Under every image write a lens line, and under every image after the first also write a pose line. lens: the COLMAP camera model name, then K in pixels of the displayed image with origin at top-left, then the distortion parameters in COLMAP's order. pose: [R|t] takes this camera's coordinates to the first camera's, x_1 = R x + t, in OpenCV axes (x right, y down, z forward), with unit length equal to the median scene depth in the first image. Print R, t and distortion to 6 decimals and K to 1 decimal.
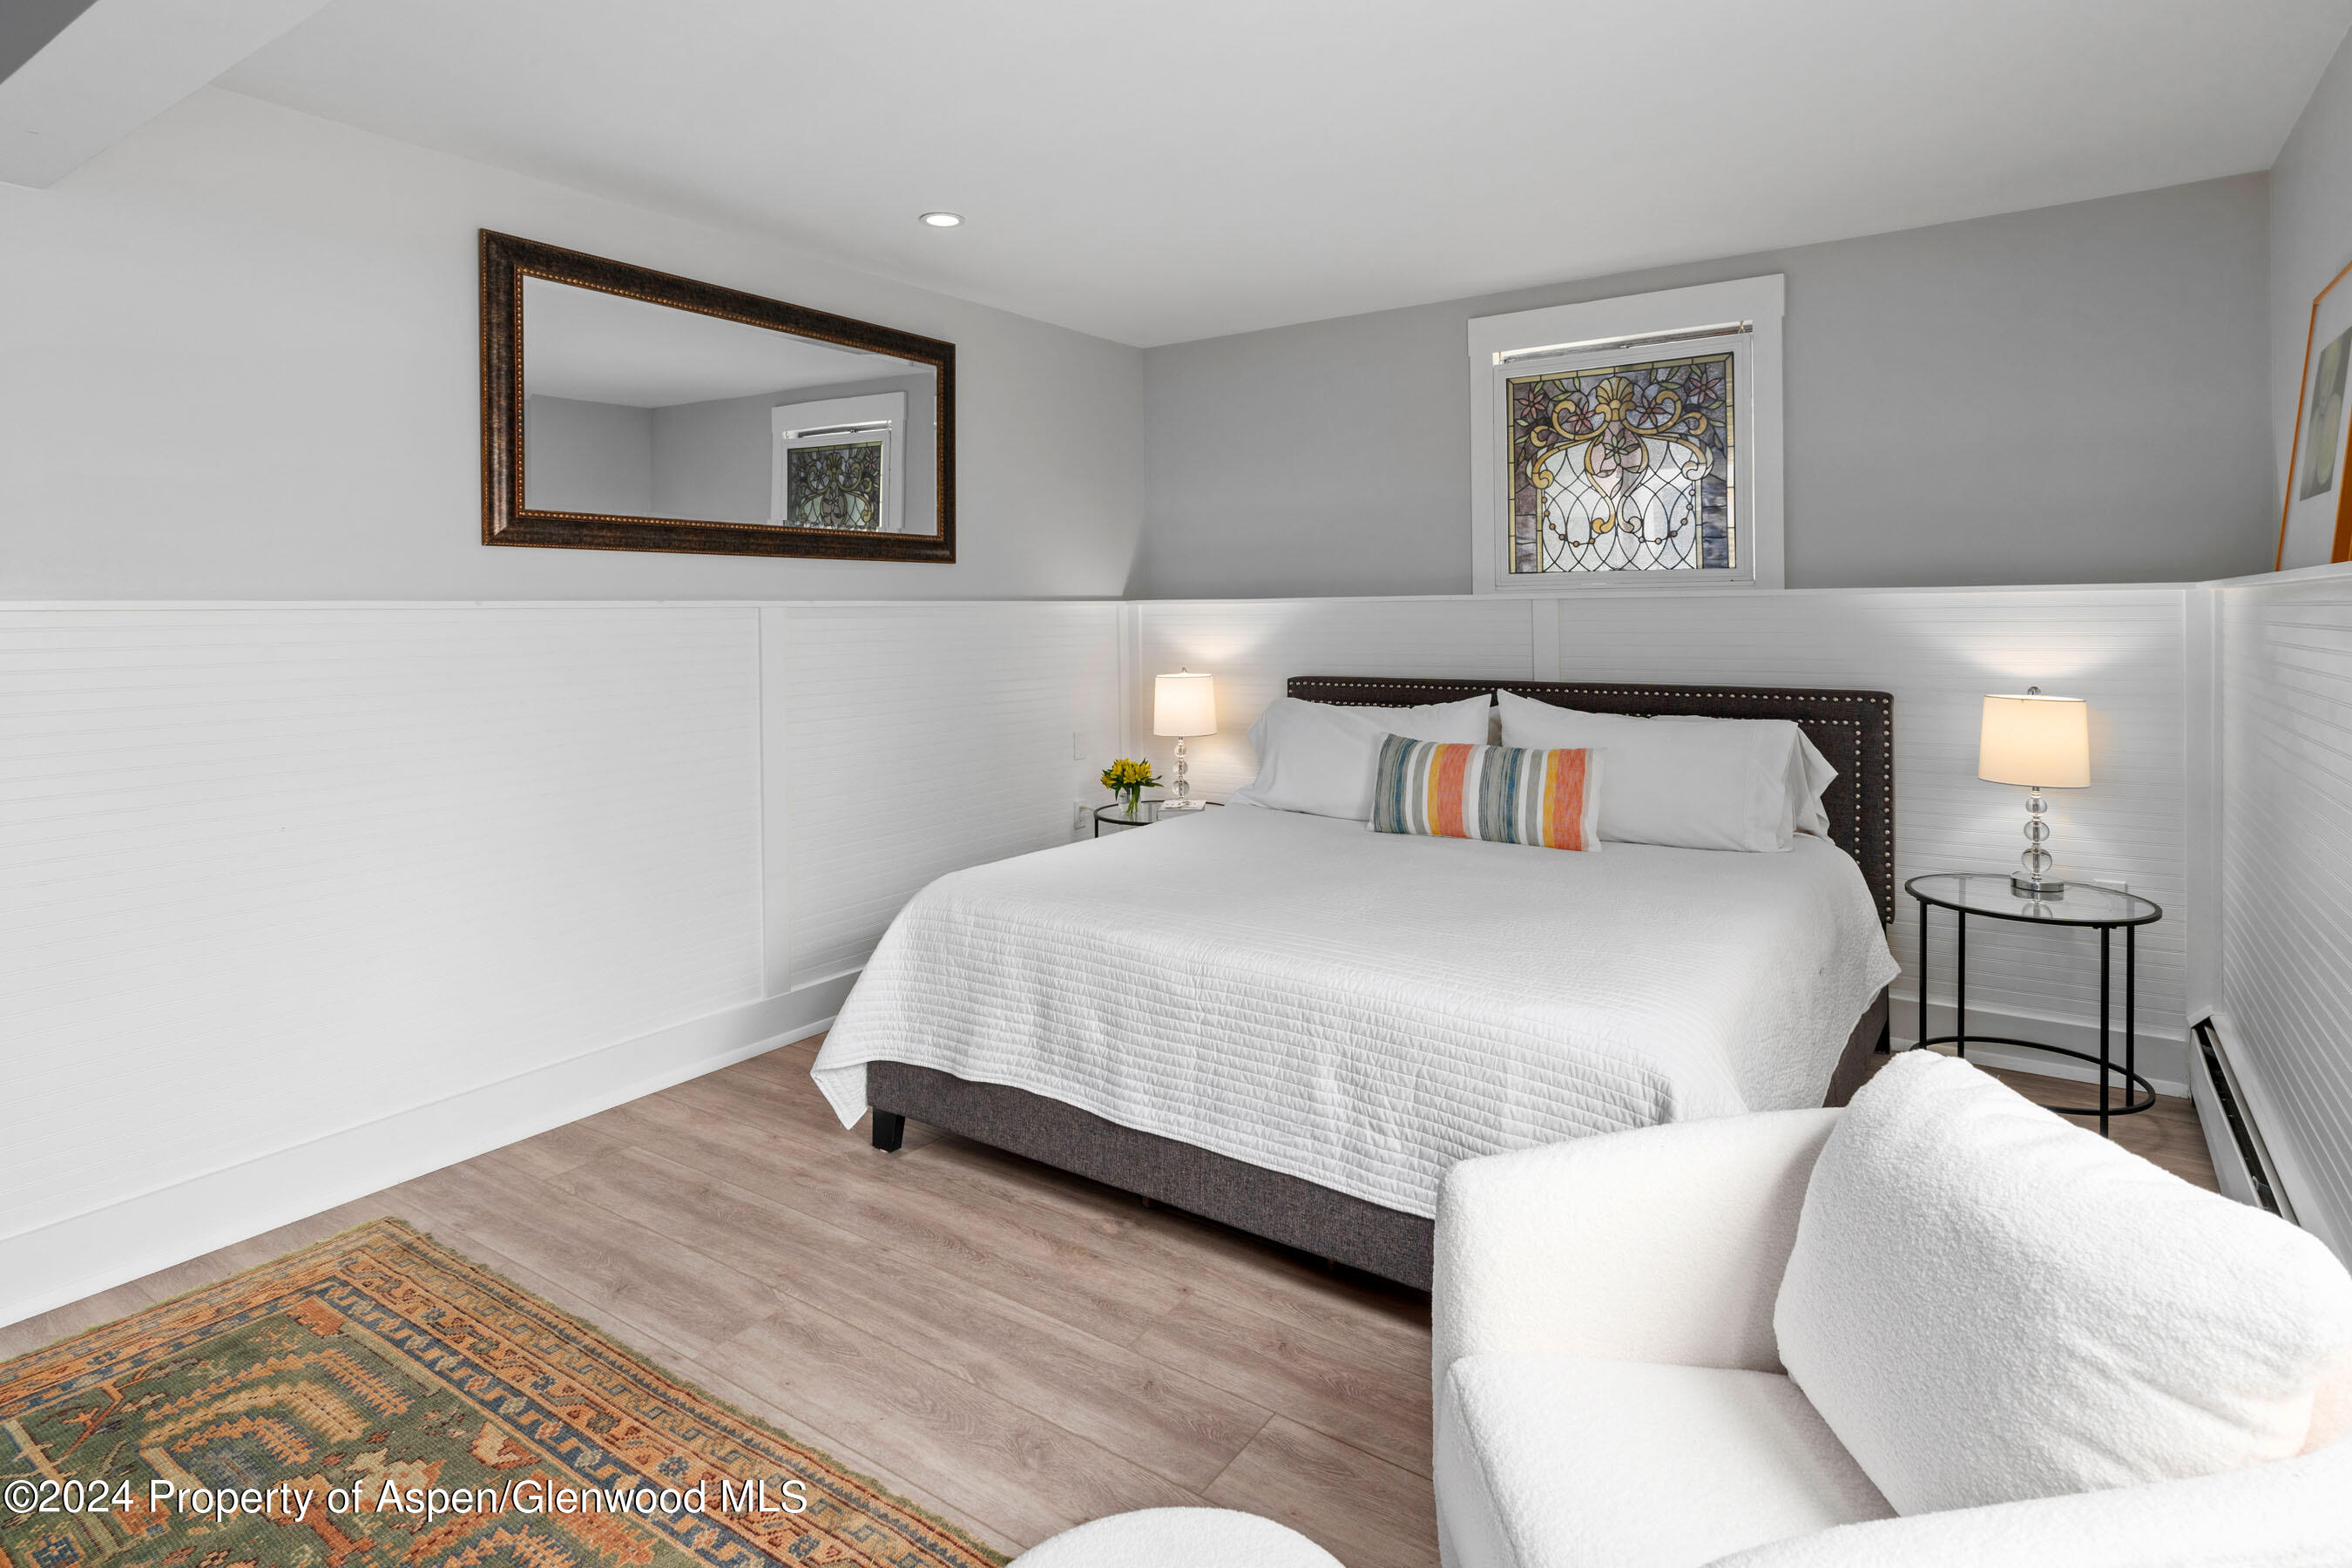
lens RADIAL K [[1228.4, 0, 1186.3], [0, 1228.4, 619.5], [0, 0, 1]] dist [0.001220, 0.000652]
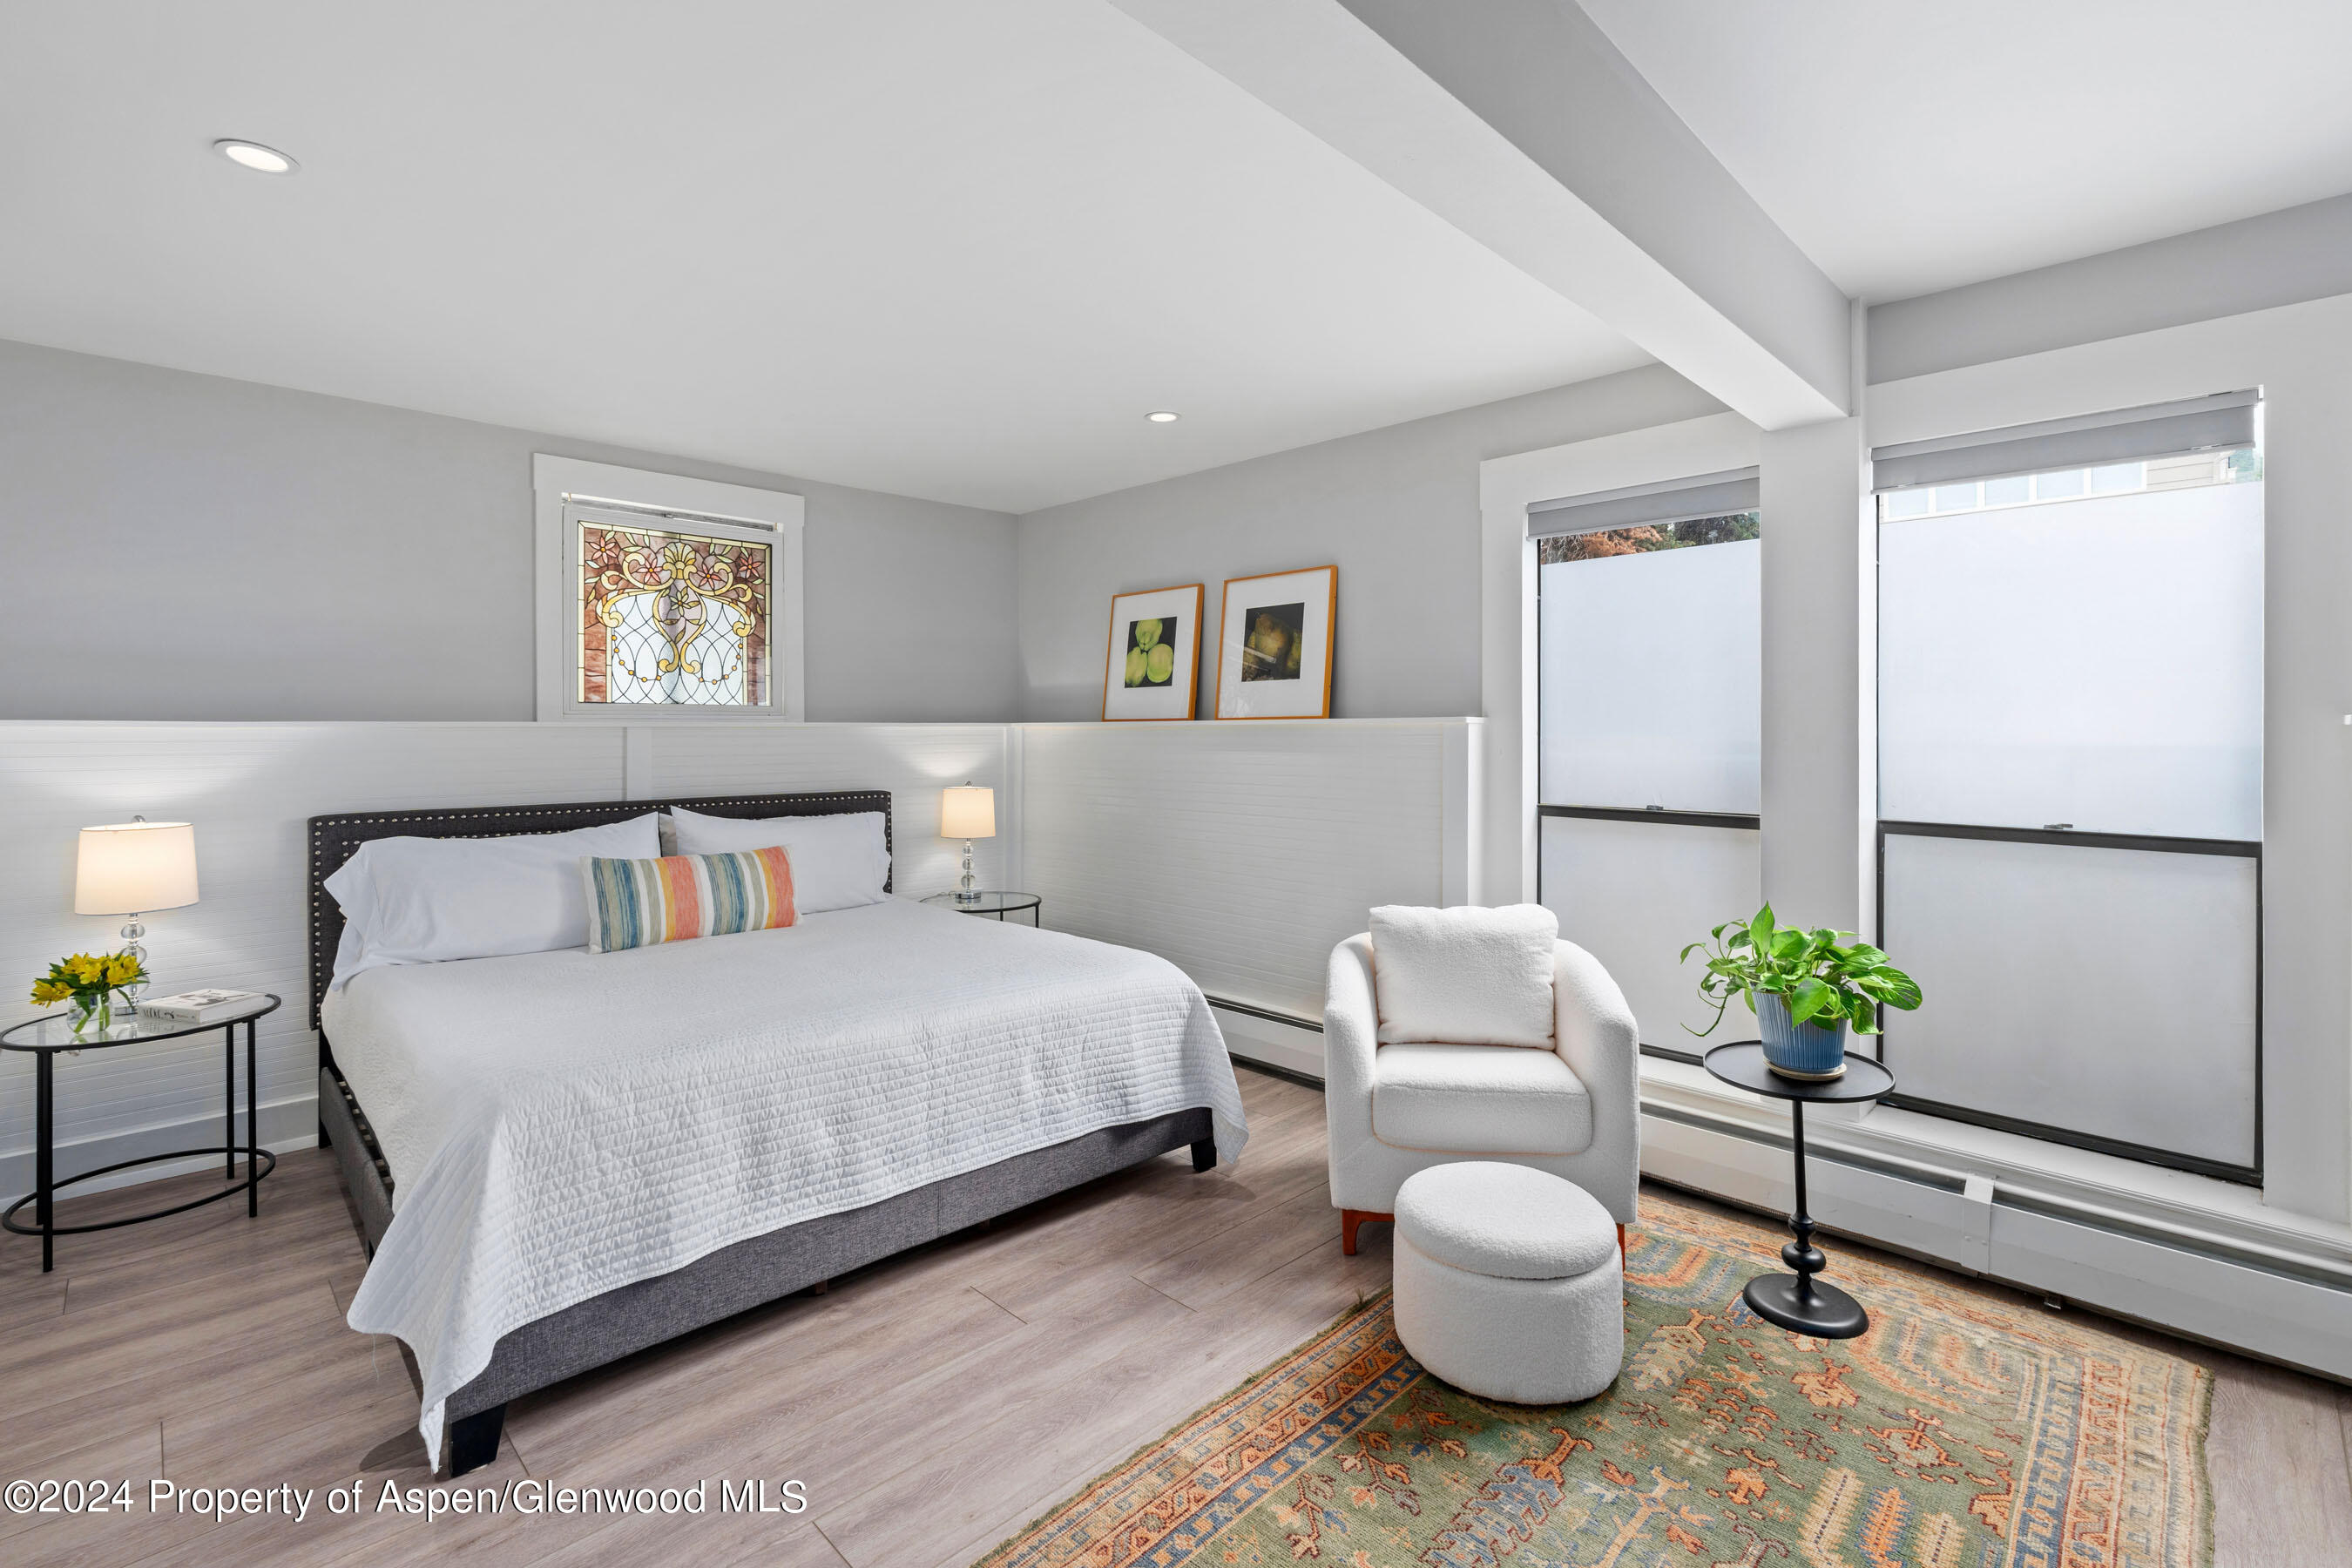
lens RADIAL K [[1048.8, 0, 1165.5], [0, 1048.8, 733.9], [0, 0, 1]] dist [-0.001228, 0.000475]
pose [[0.203442, 0.007521, 0.979058, -0.592475], [0.008148, 0.999923, -0.009374, 0.002563], [-0.979053, 0.009884, 0.203365, 0.355443]]
